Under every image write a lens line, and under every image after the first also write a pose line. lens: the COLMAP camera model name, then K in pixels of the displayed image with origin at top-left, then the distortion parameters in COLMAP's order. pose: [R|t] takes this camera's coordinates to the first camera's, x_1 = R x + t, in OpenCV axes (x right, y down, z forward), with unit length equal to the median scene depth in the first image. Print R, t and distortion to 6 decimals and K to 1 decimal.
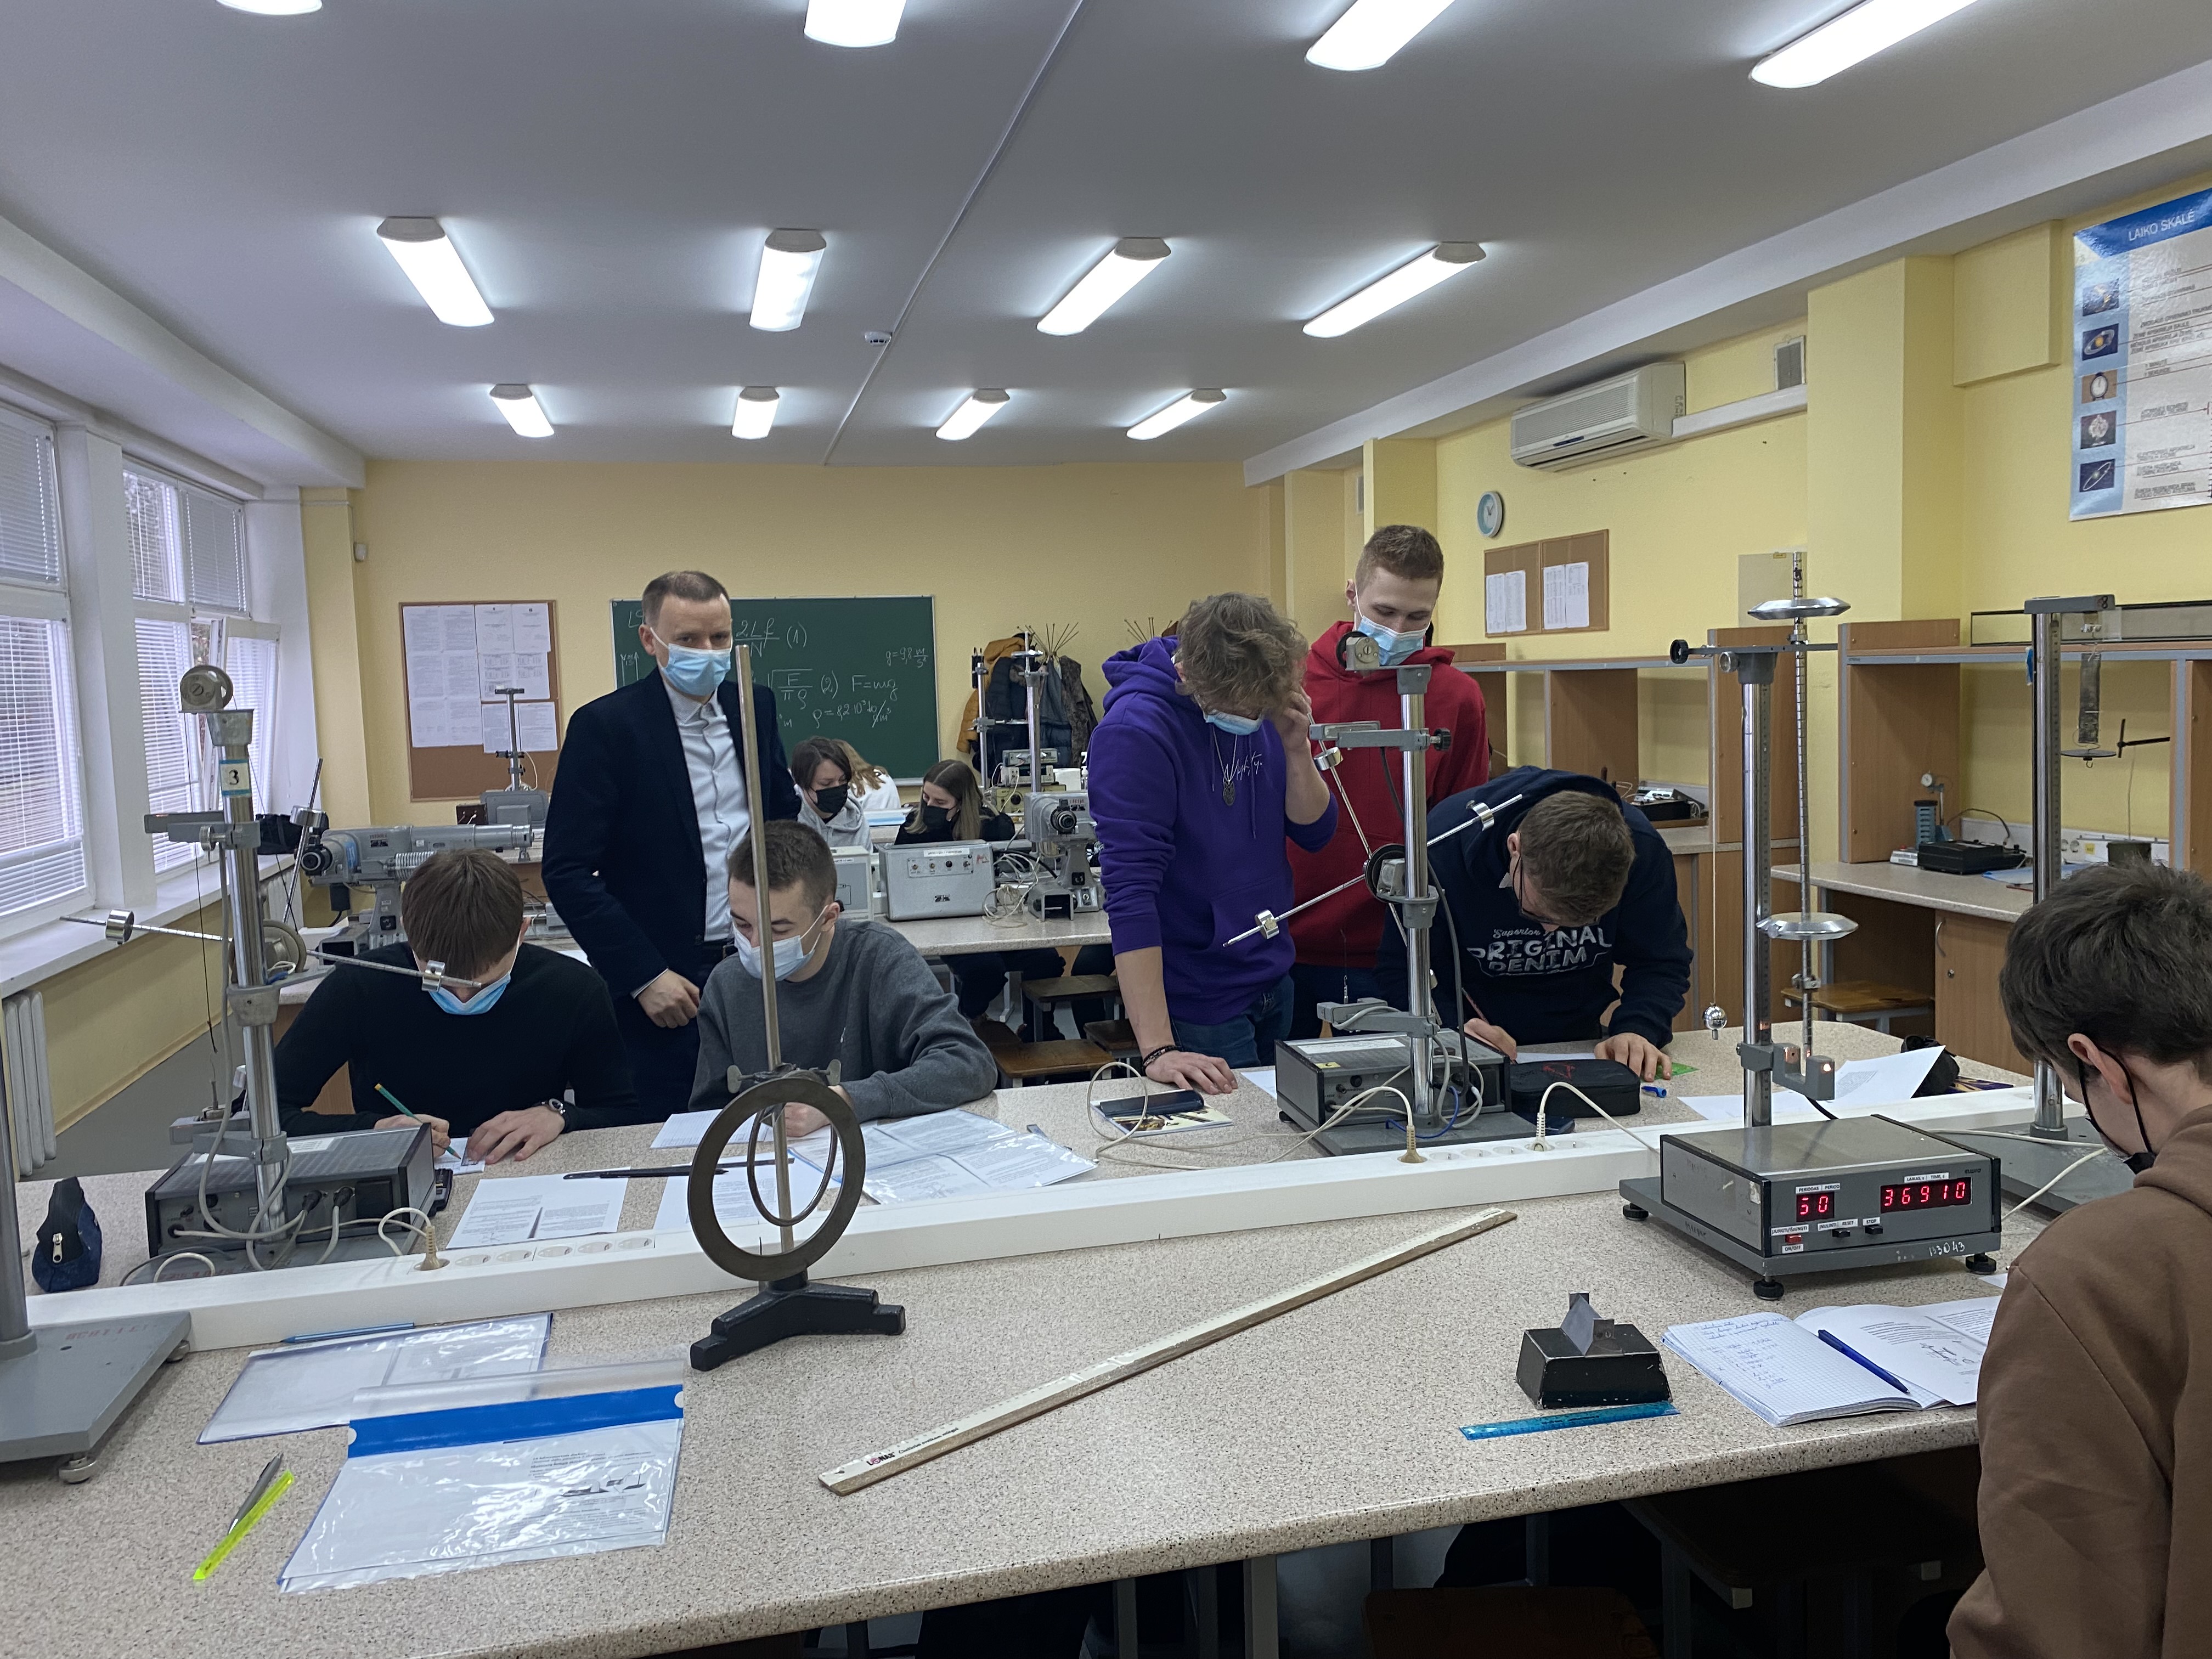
lens RADIAL K [[1684.6, 0, 1106.0], [0, 1684.6, 829.5], [0, 0, 1]] dist [0.042297, -0.057266]
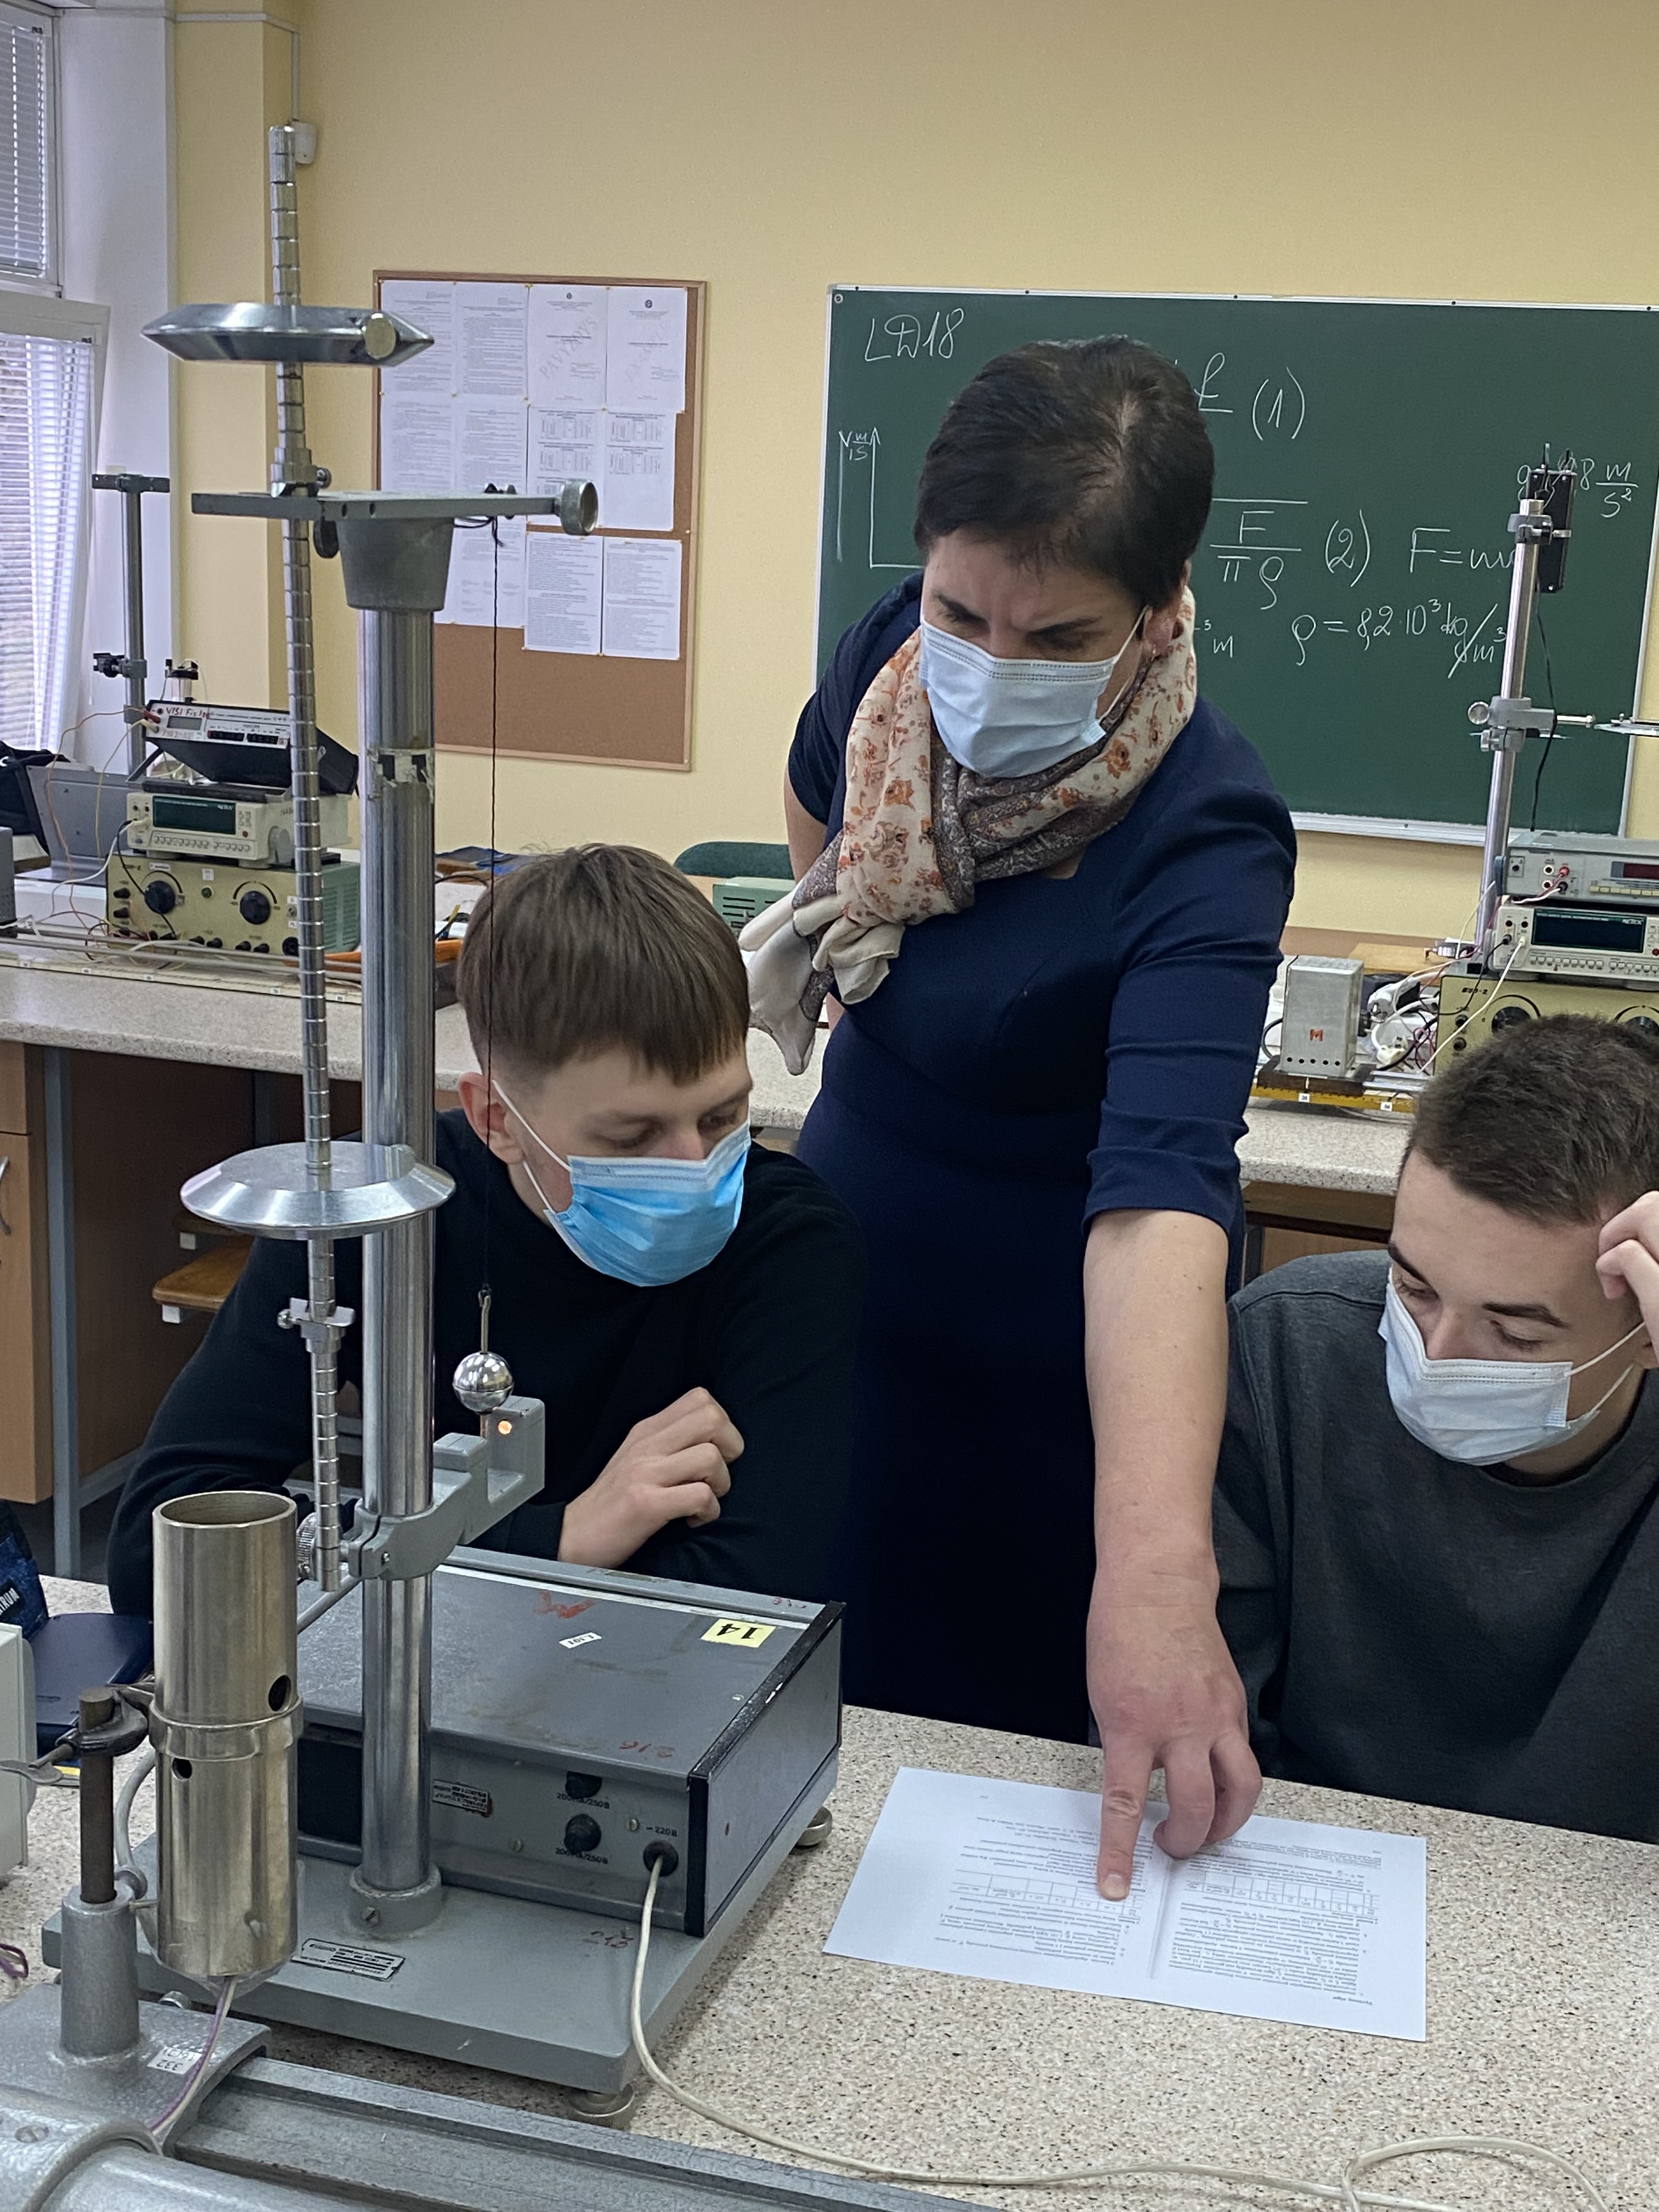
lens RADIAL K [[2692.5, 0, 829.5], [0, 2692.5, 1106.0], [0, 0, 1]] dist [0.195894, -0.526830]
pose [[0.859888, 0.178547, -0.478239, 0.175056], [-0.120594, 0.981372, 0.149556, -0.163636], [0.496033, -0.070929, 0.865402, 1.650120]]
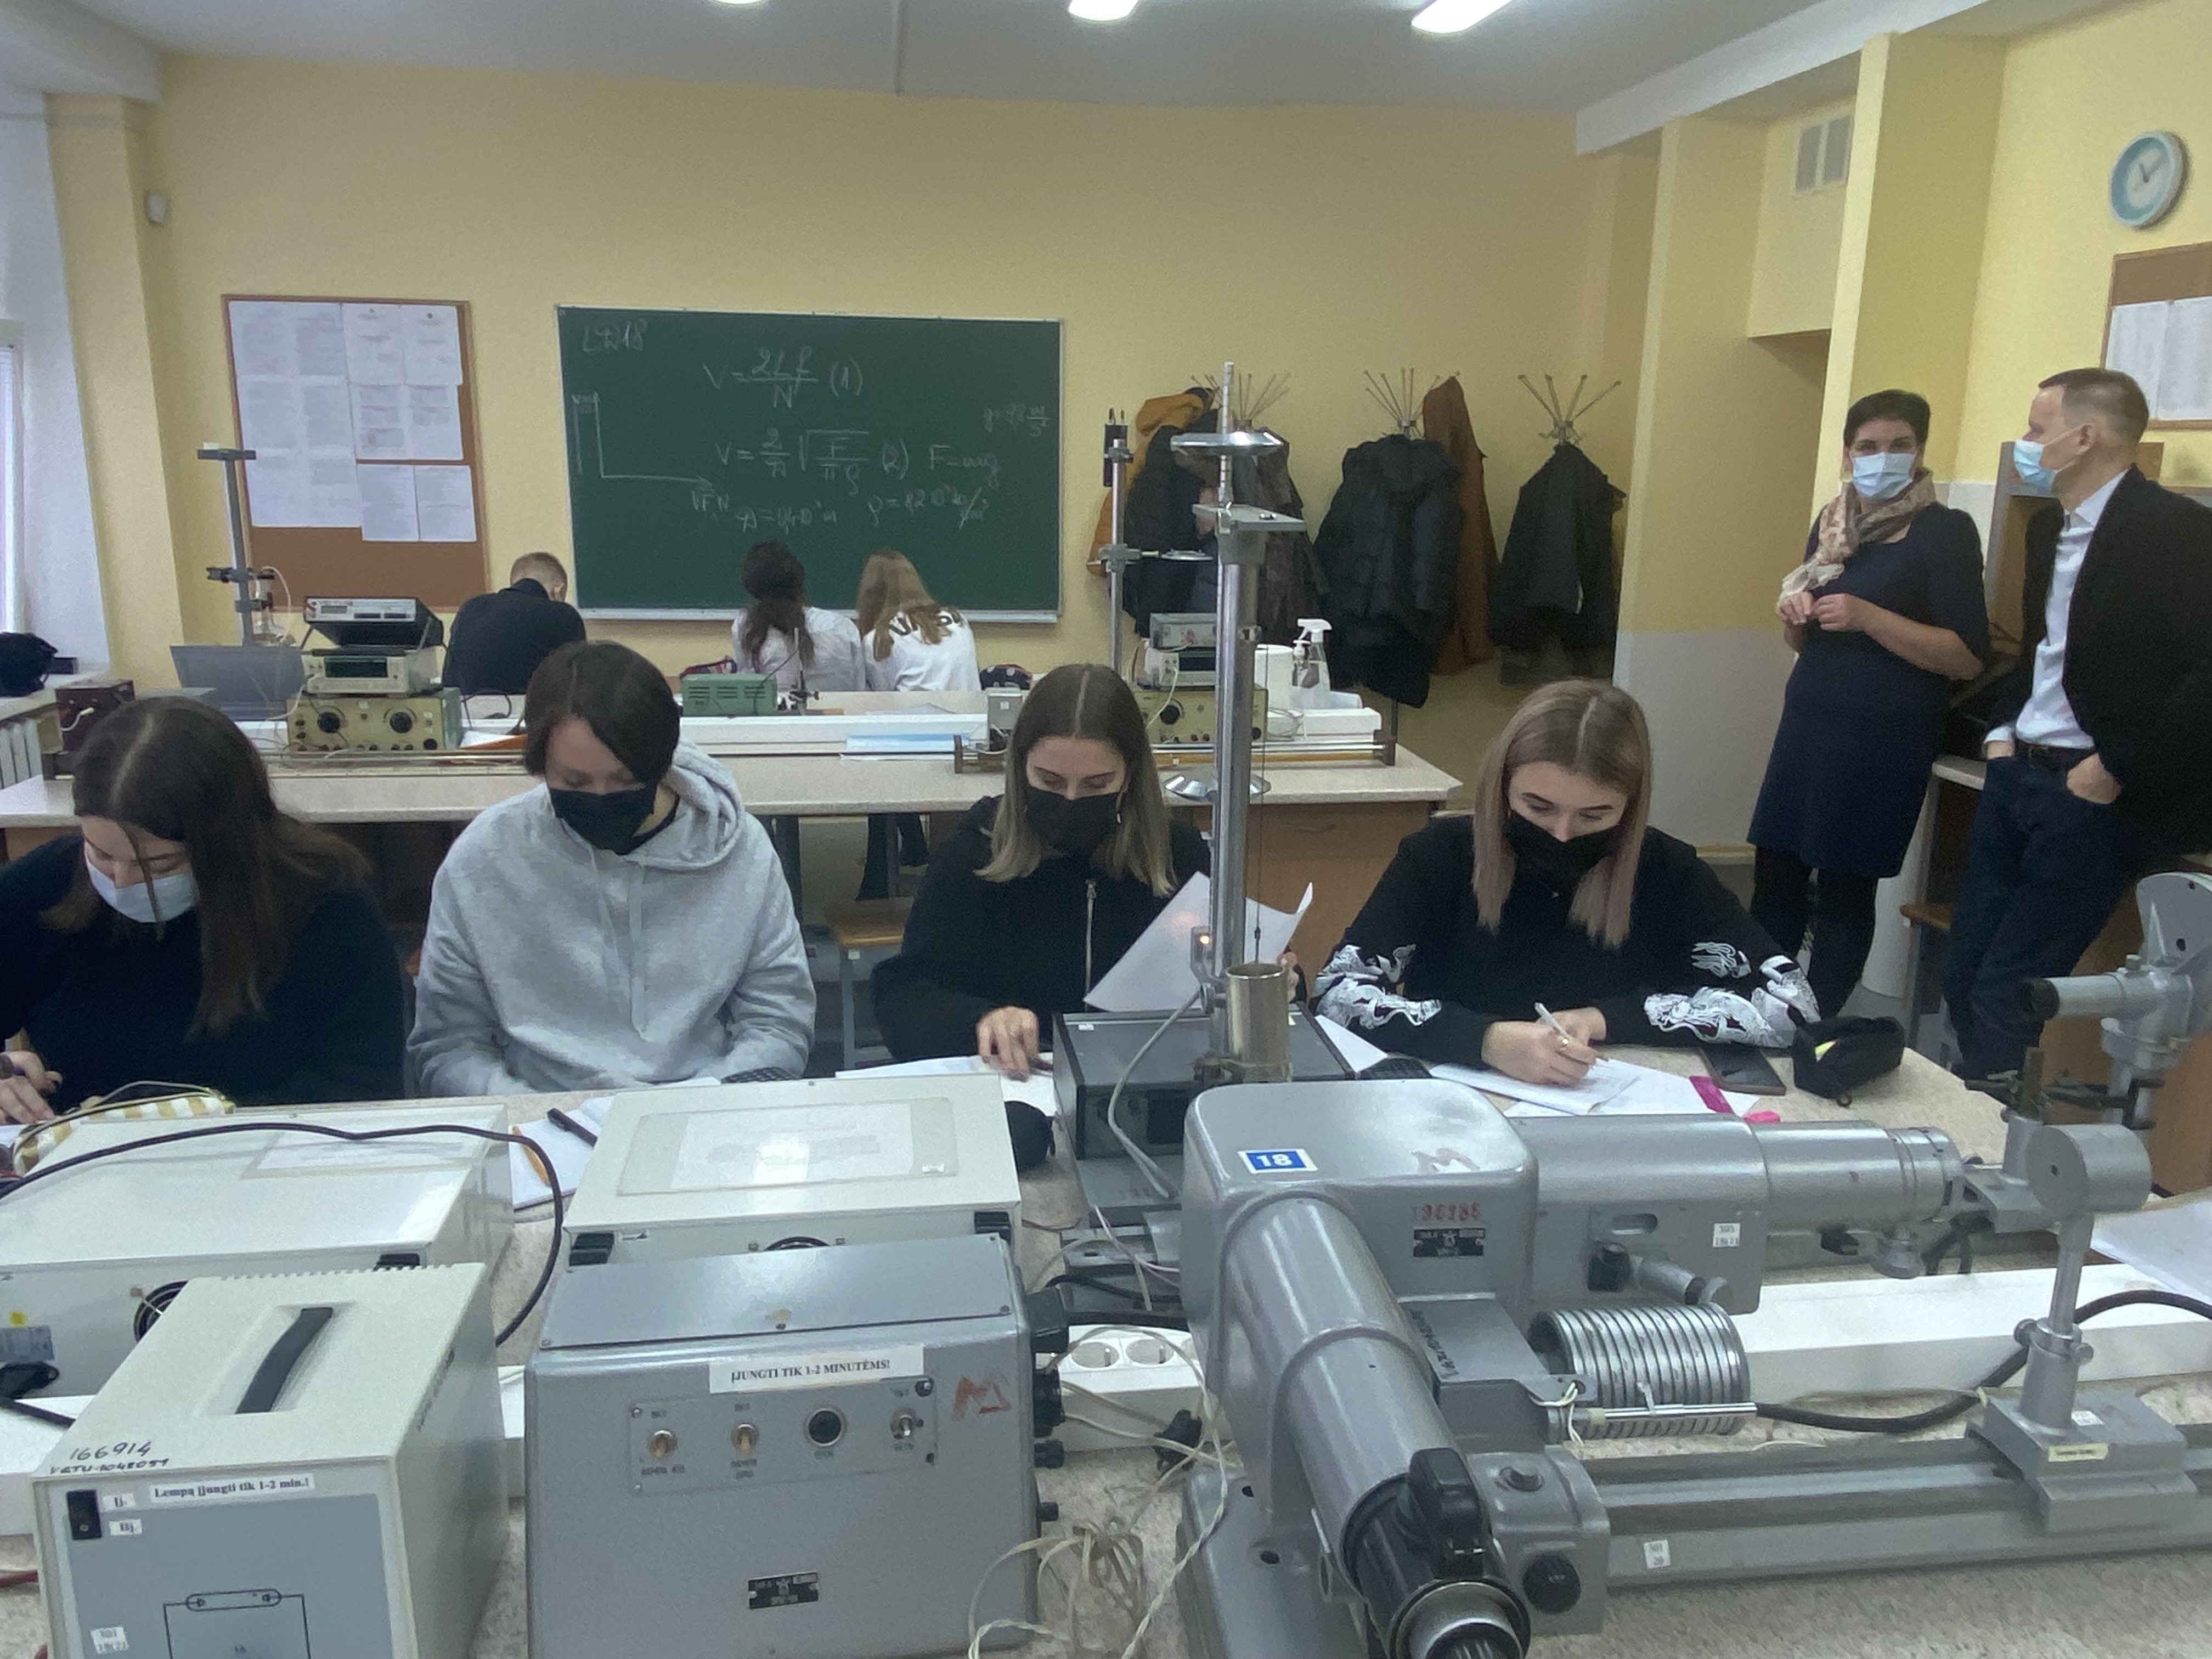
lens RADIAL K [[1665.7, 0, 1106.0], [0, 1665.7, 829.5], [0, 0, 1]] dist [0.048414, -0.054917]
pose [[0.994093, 0.065620, -0.086442, -0.076480], [-0.053003, 0.988599, 0.140934, -0.155635], [0.094705, -0.135520, 0.986238, 1.412414]]
